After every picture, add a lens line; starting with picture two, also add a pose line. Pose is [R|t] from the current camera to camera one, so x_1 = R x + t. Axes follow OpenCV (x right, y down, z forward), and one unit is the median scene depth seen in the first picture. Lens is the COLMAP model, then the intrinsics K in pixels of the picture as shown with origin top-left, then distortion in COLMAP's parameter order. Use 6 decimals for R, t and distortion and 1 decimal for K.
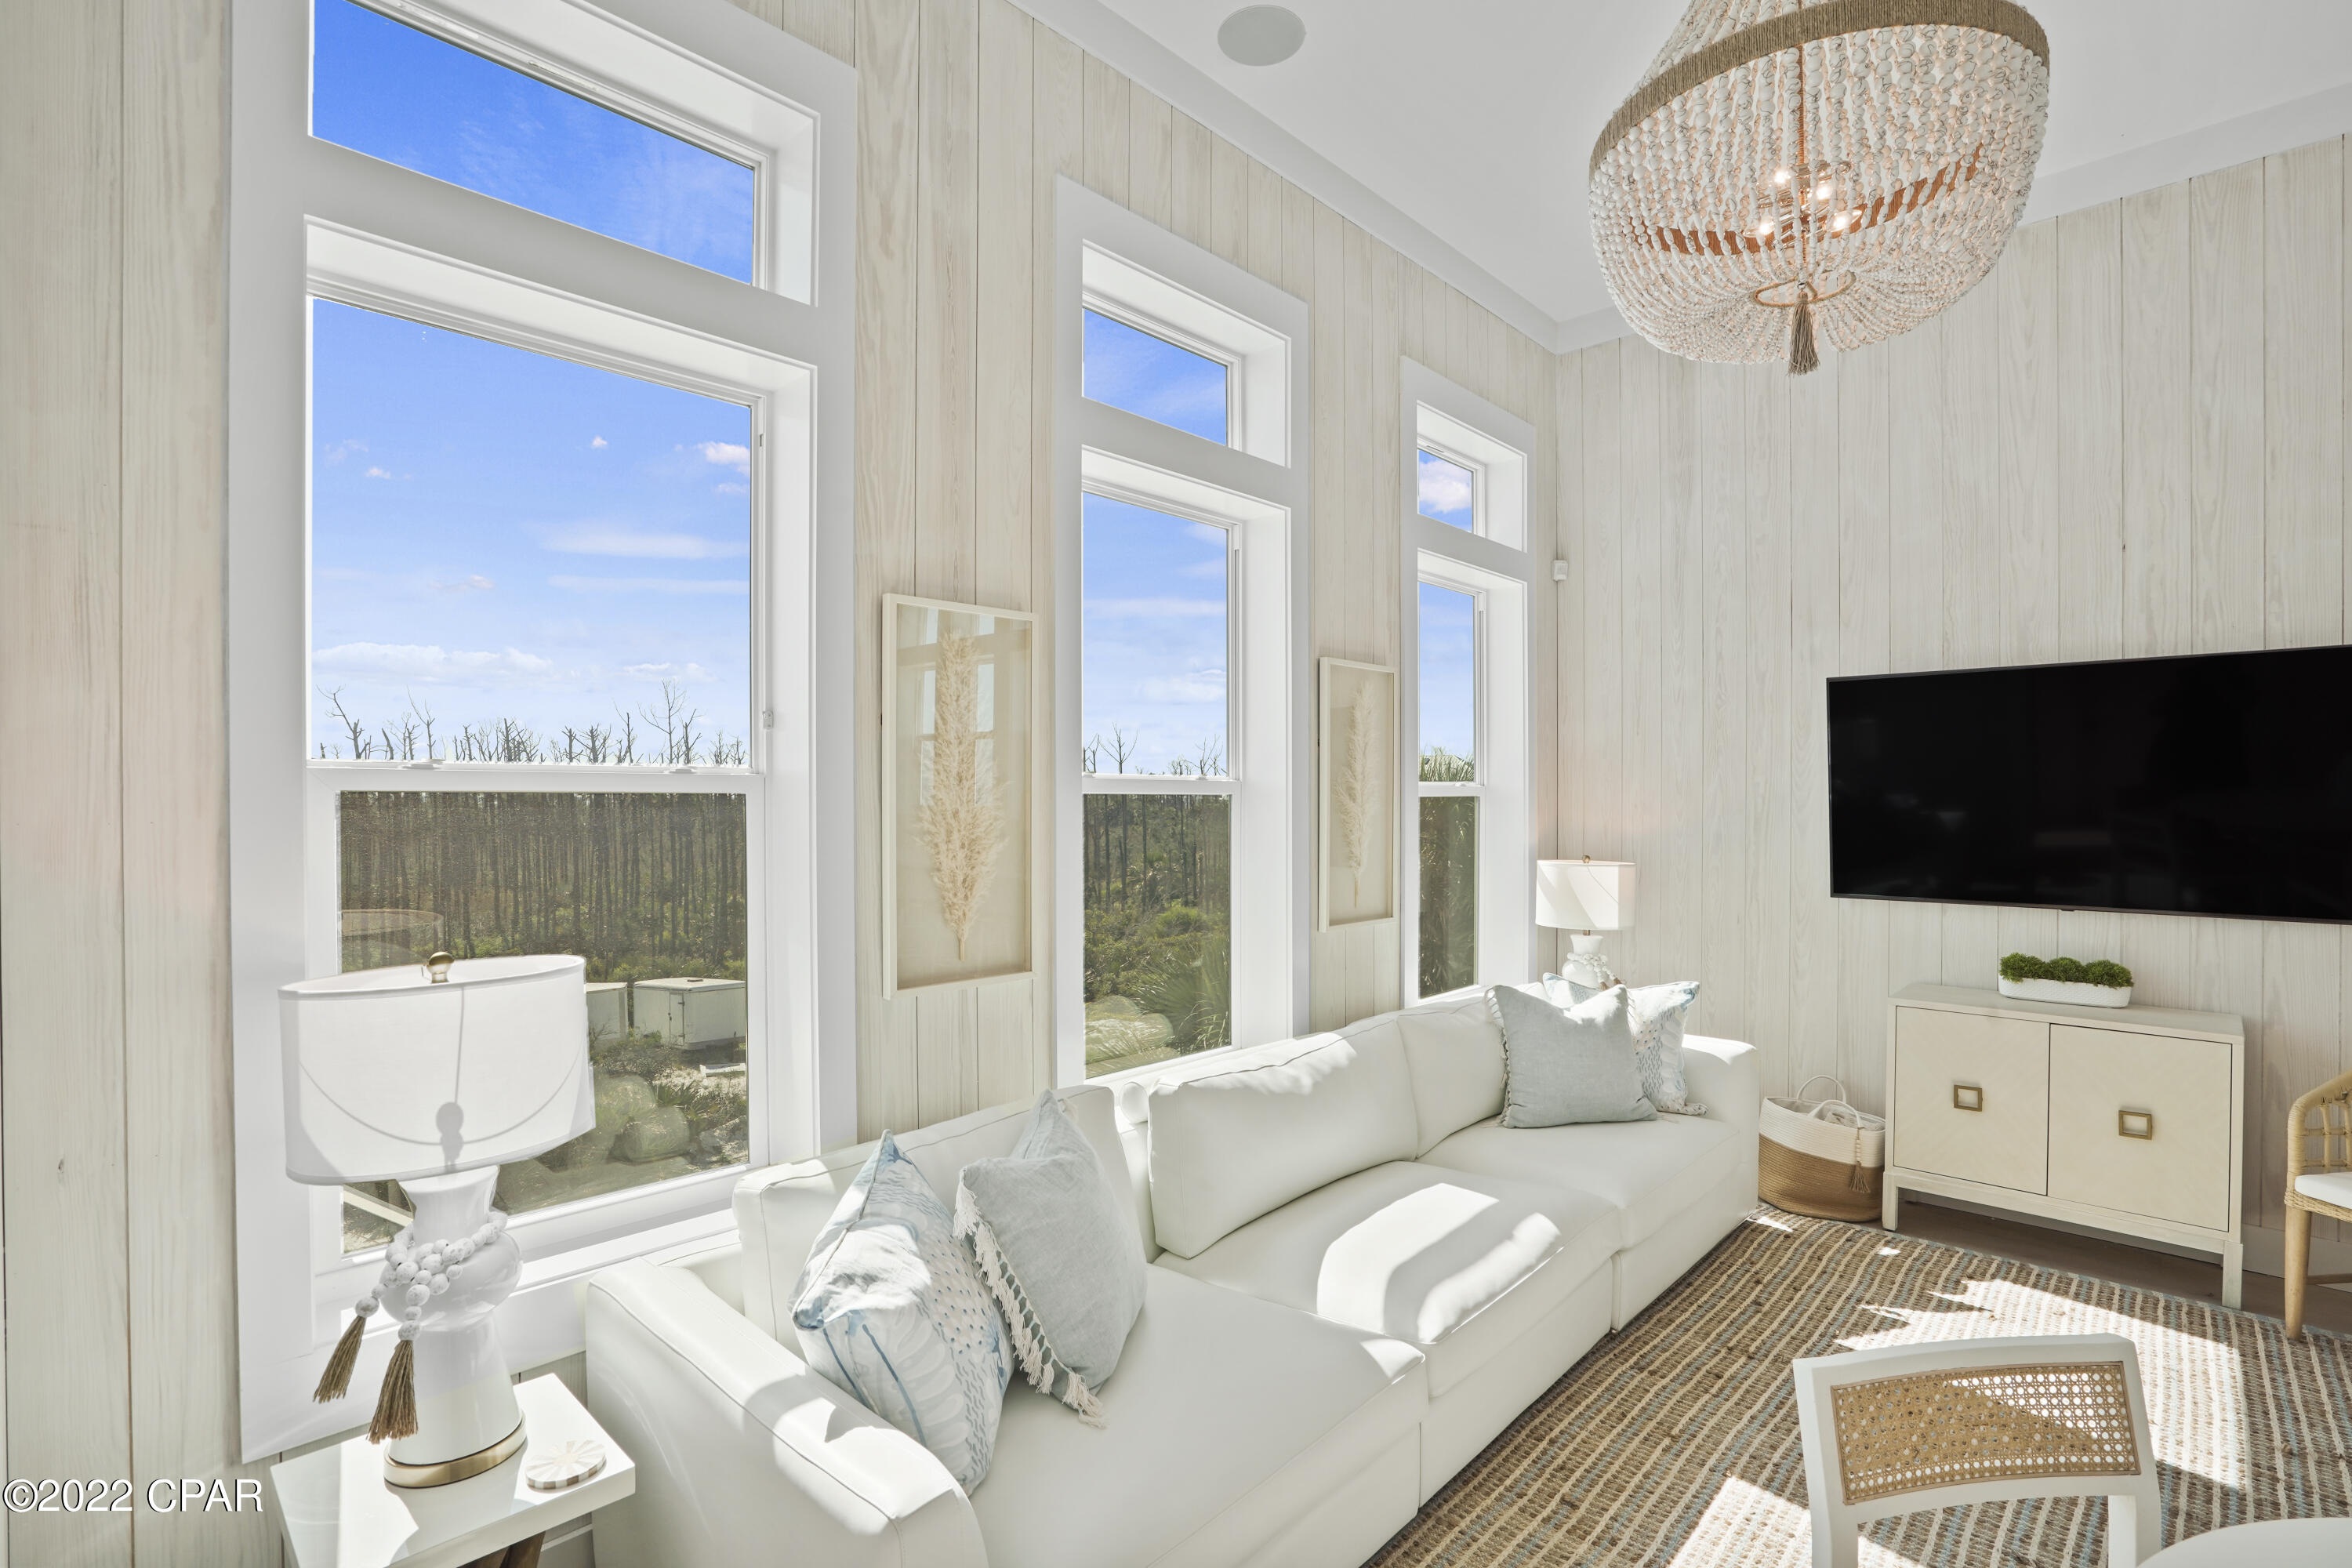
lens RADIAL K [[1101.9, 0, 1181.7], [0, 1101.9, 805.8], [0, 0, 1]] dist [-0.050709, 0.018786]
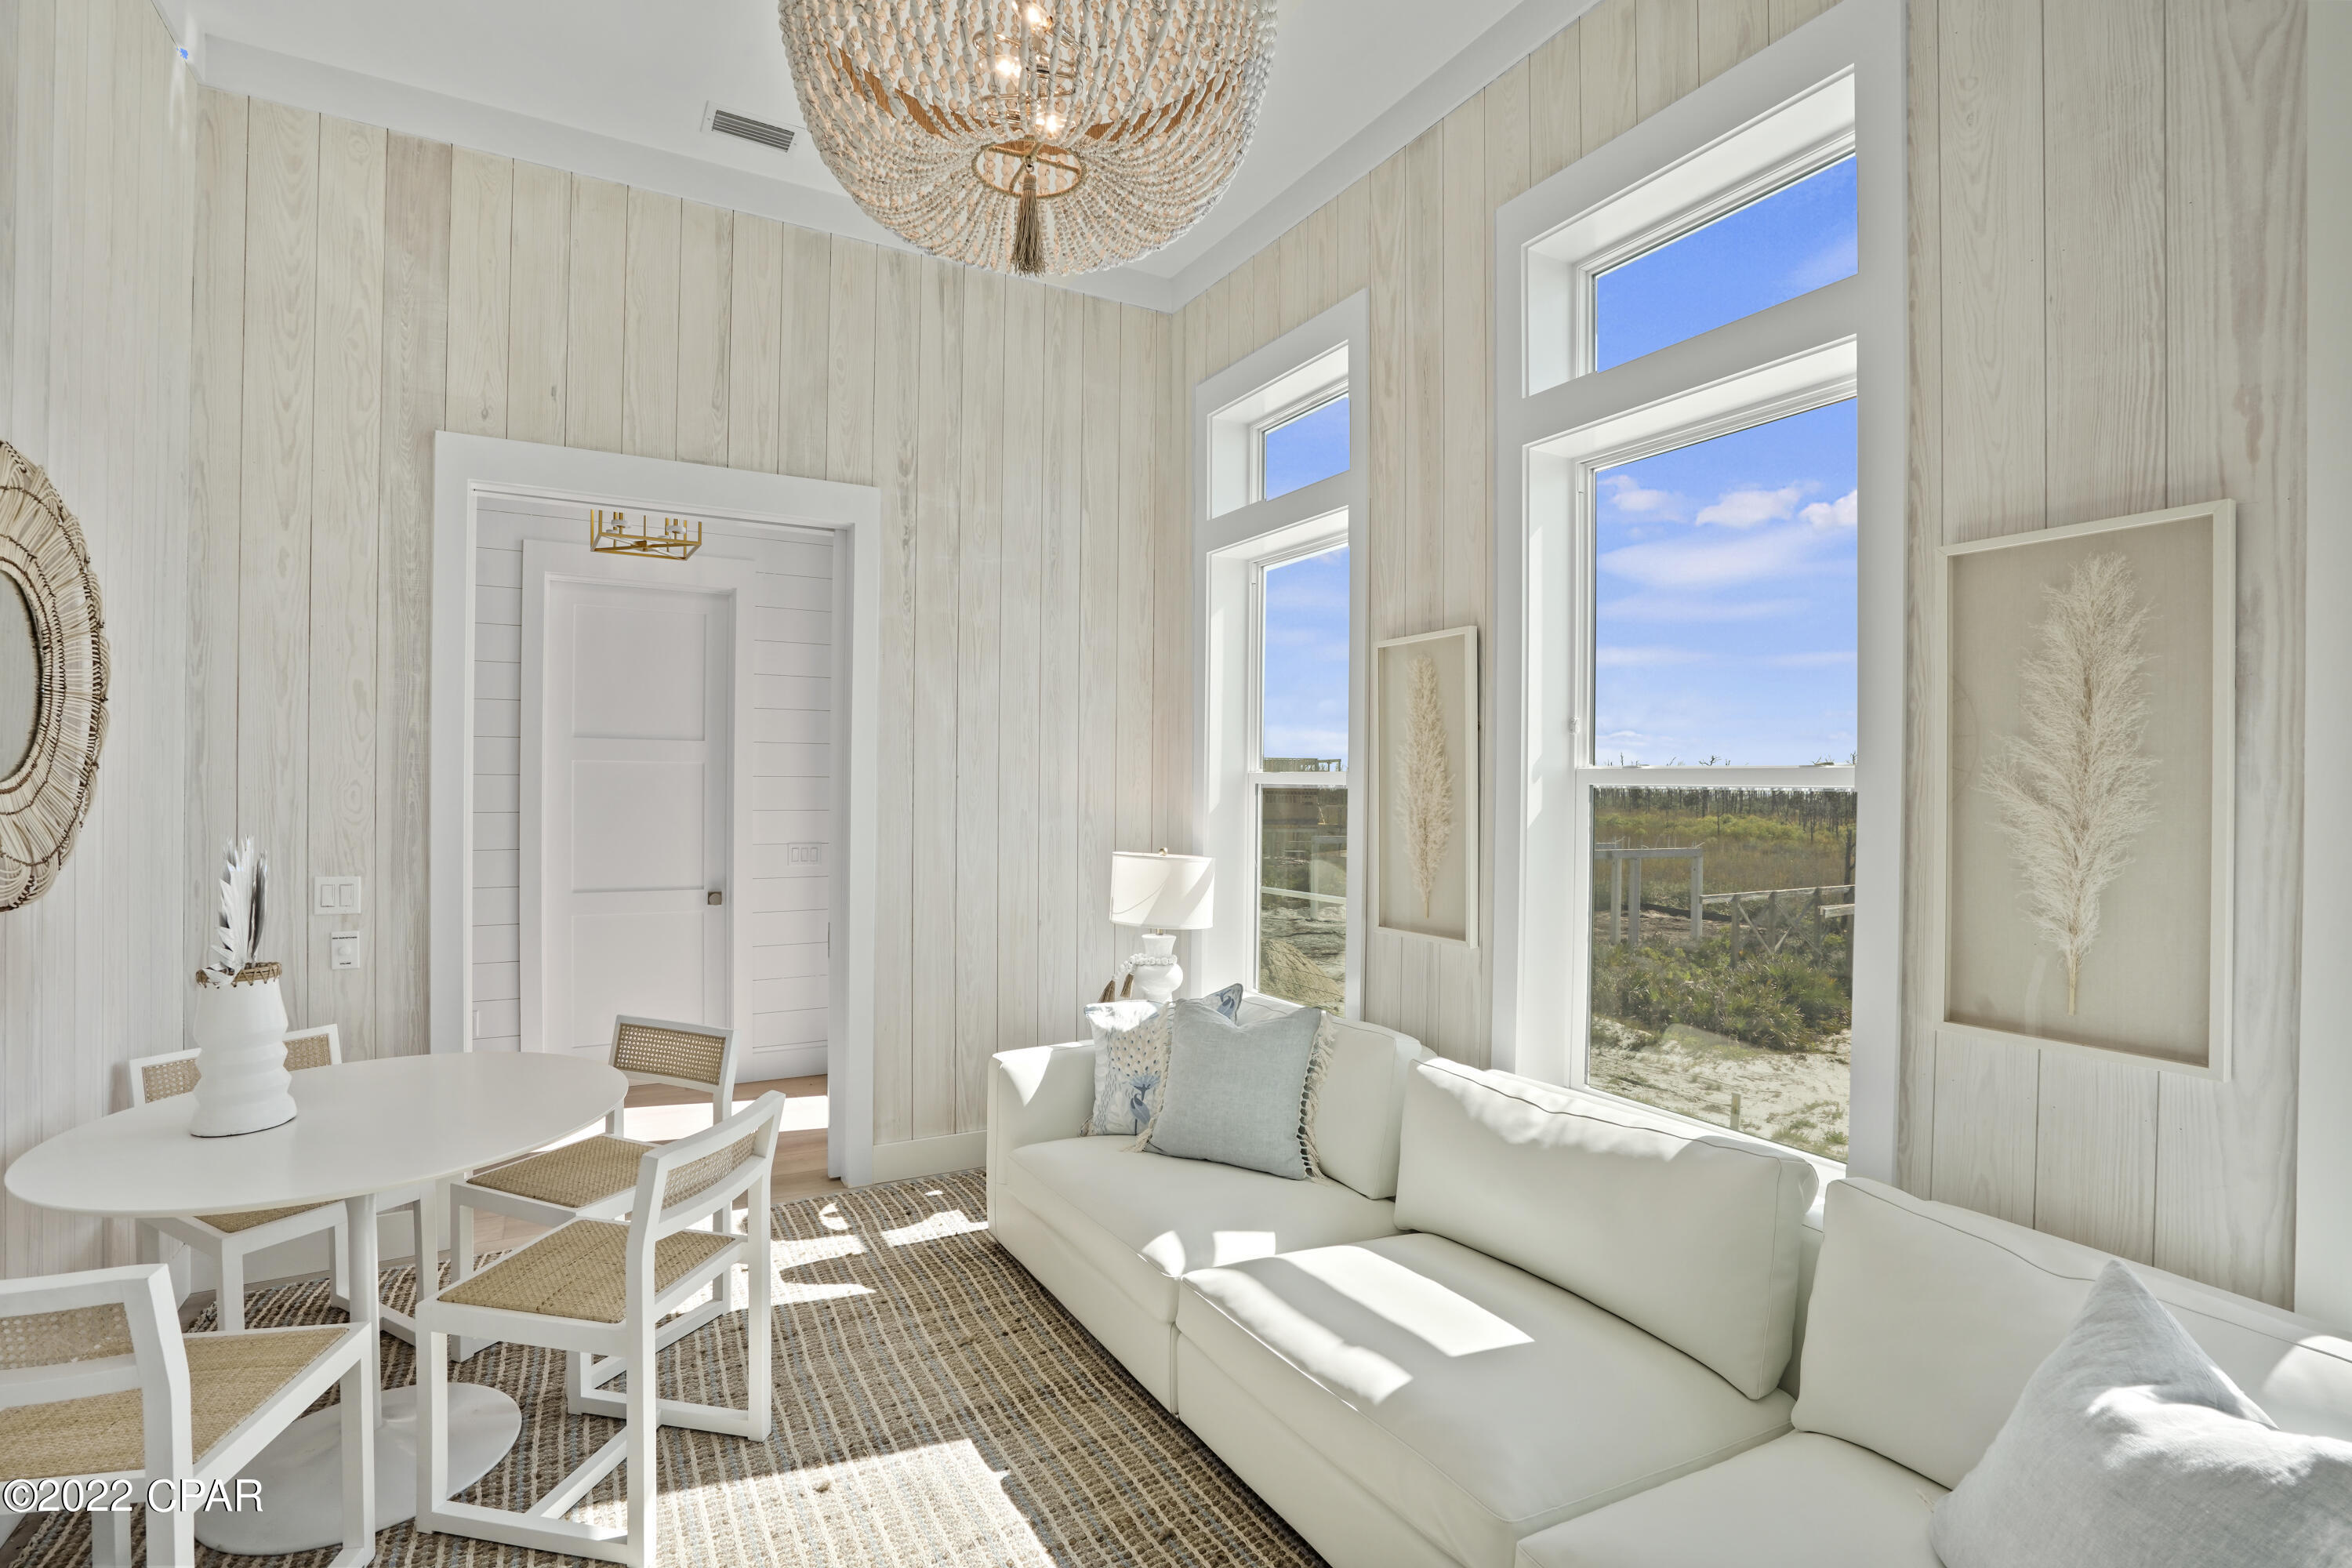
lens RADIAL K [[1101.9, 0, 1178.2], [0, 1101.9, 781.7], [0, 0, 1]] dist [-0.050709, 0.018786]
pose [[-0.293522, -0.002740, -0.955948, 1.138824], [-0.010695, 0.999943, 0.000418, -0.012274], [0.955892, 0.010346, -0.293535, 1.155603]]
